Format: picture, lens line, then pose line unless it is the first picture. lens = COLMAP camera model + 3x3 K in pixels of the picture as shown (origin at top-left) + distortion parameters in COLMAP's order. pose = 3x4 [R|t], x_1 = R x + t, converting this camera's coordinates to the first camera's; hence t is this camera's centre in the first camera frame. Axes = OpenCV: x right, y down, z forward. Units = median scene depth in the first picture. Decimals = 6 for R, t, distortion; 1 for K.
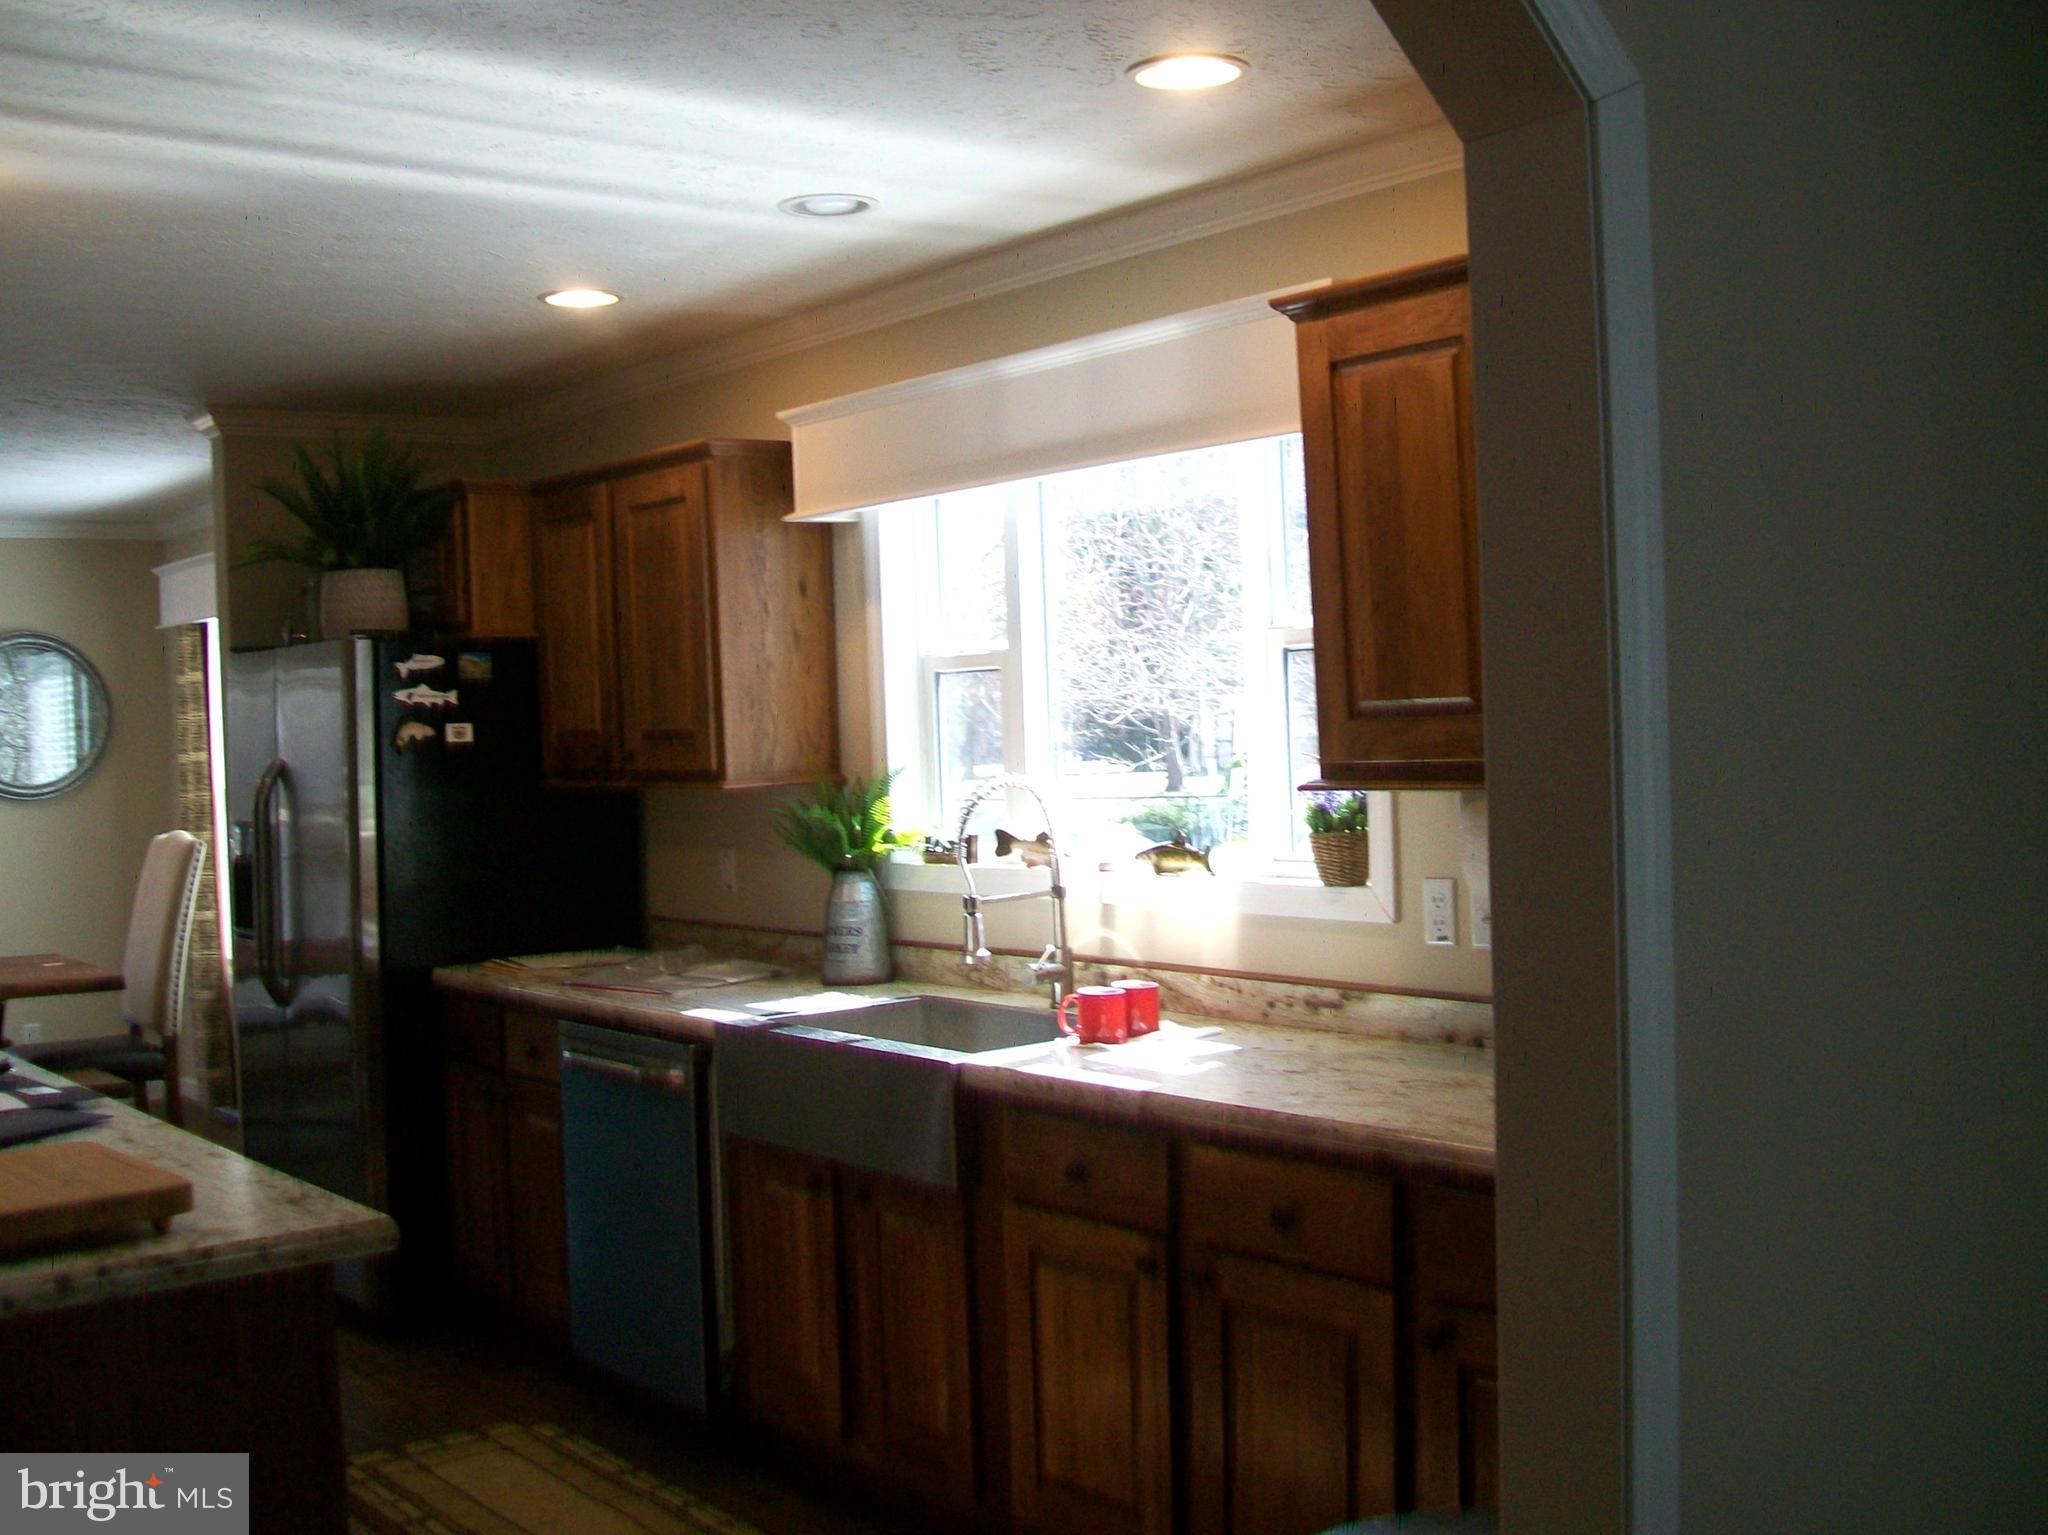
lens RADIAL K [[2064.4, 0, 1024.0], [0, 2064.4, 767.5], [0, 0, 1]] dist [-0.136987, 0.008861]
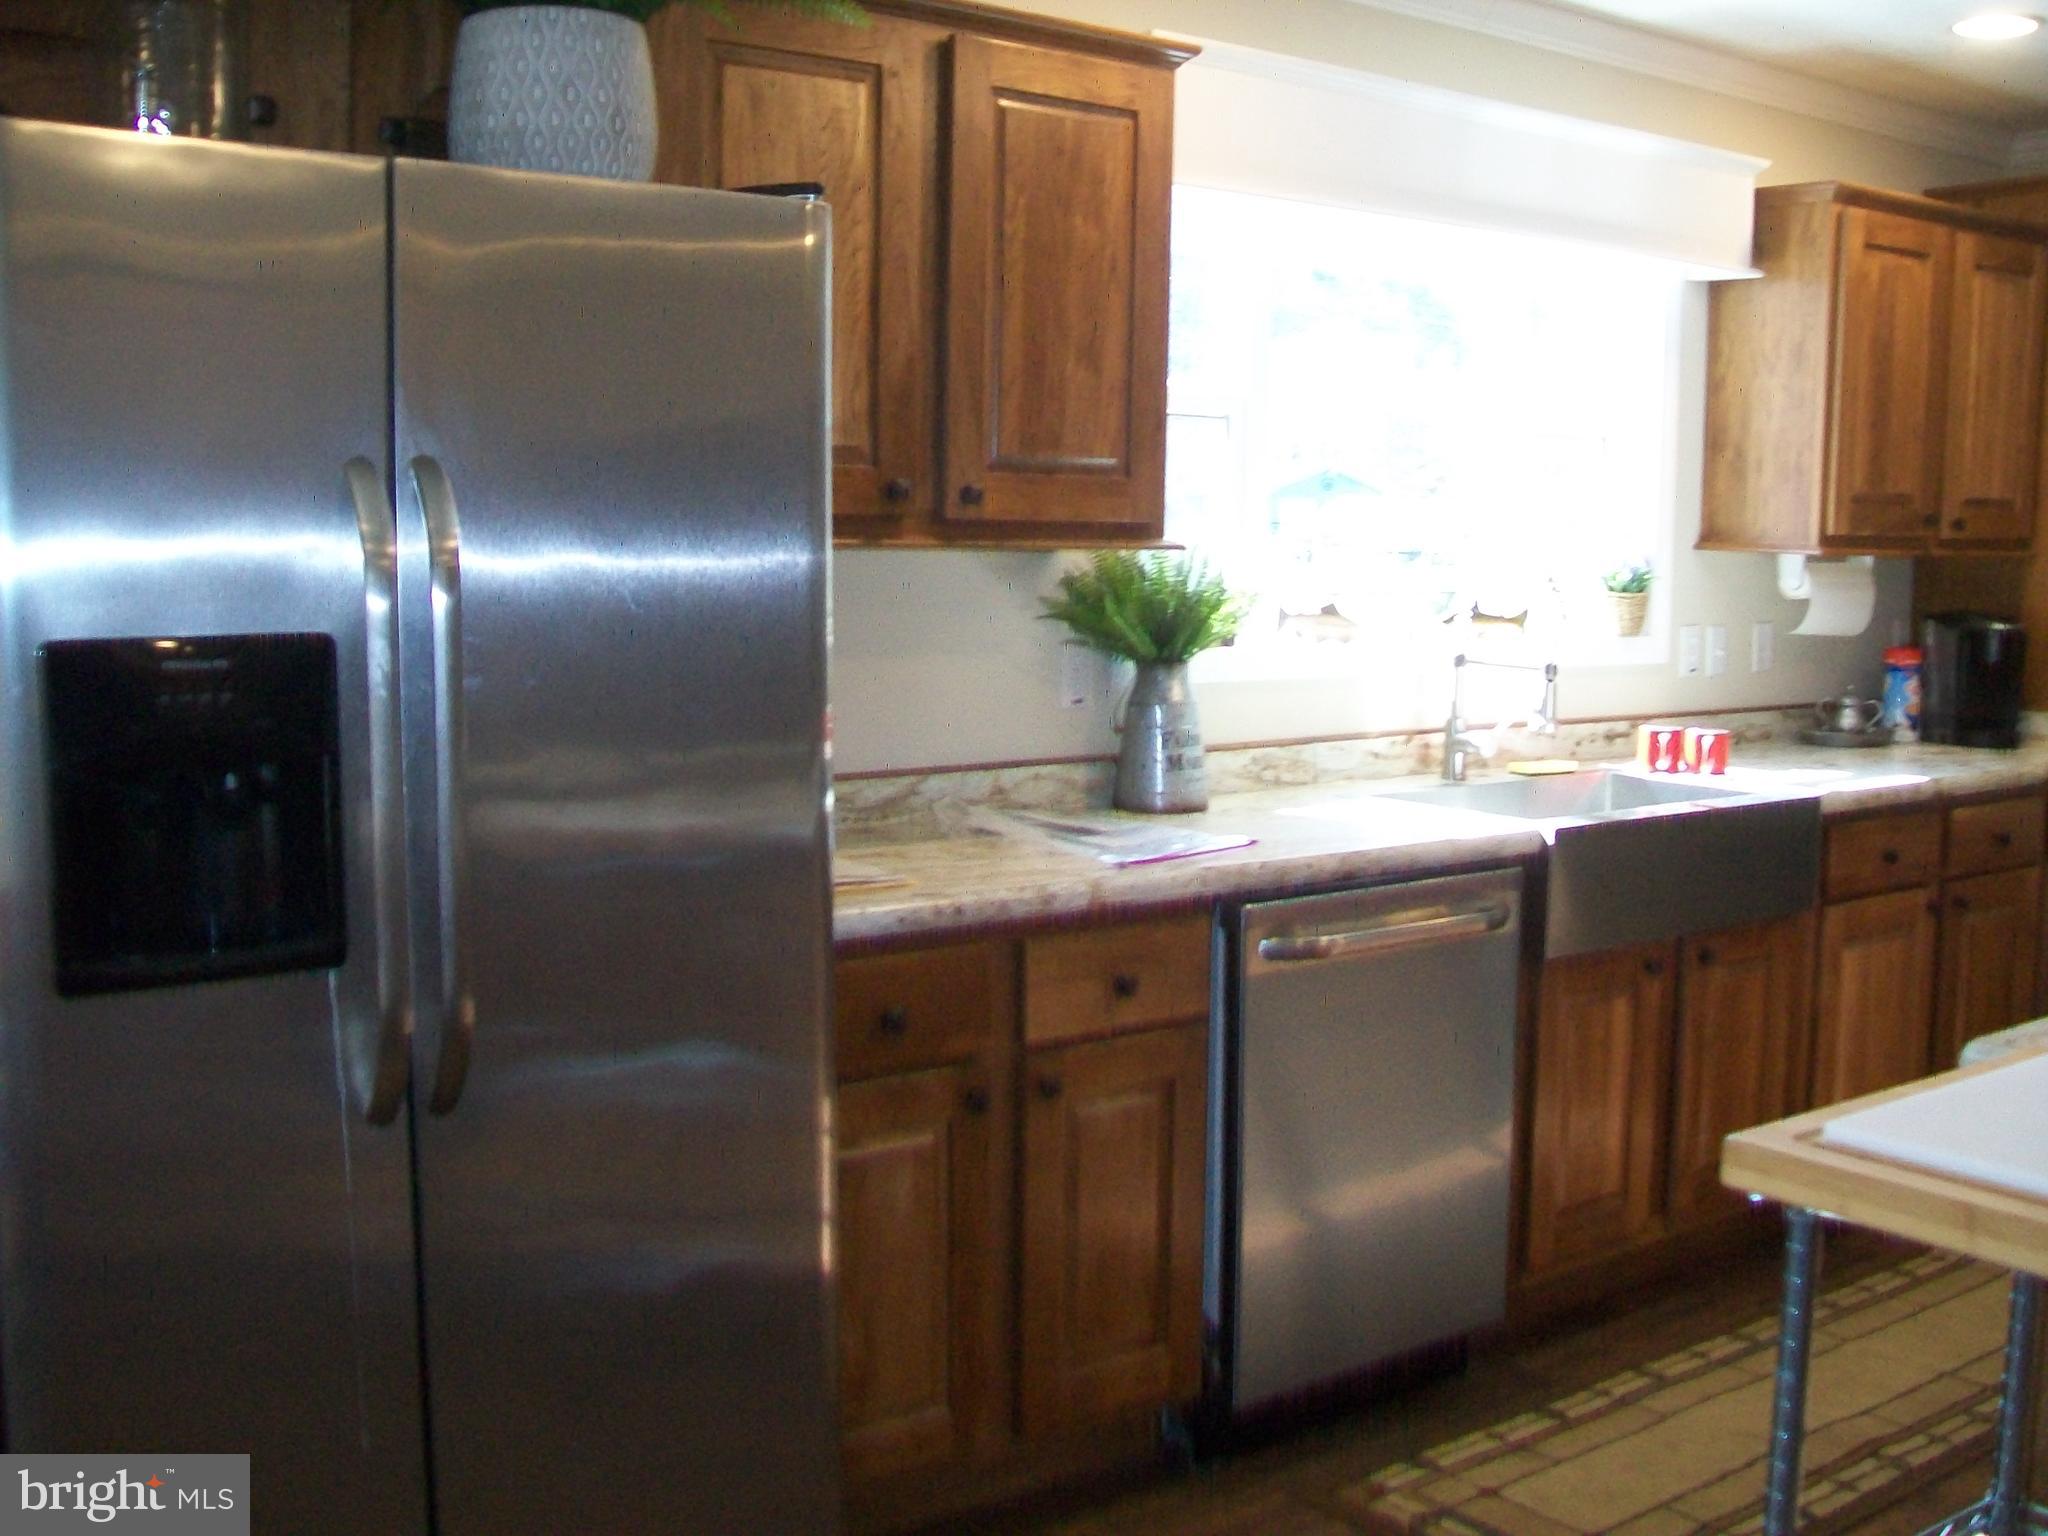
lens RADIAL K [[2064.4, 0, 1024.0], [0, 2064.4, 768.0], [0, 0, 1]] dist [-0.136987, 0.008861]
pose [[0.062489, -0.080538, 0.994791, -1.016341], [0.009827, 0.996740, 0.080078, 0.033003], [-0.997997, 0.004772, 0.063077, 1.205387]]
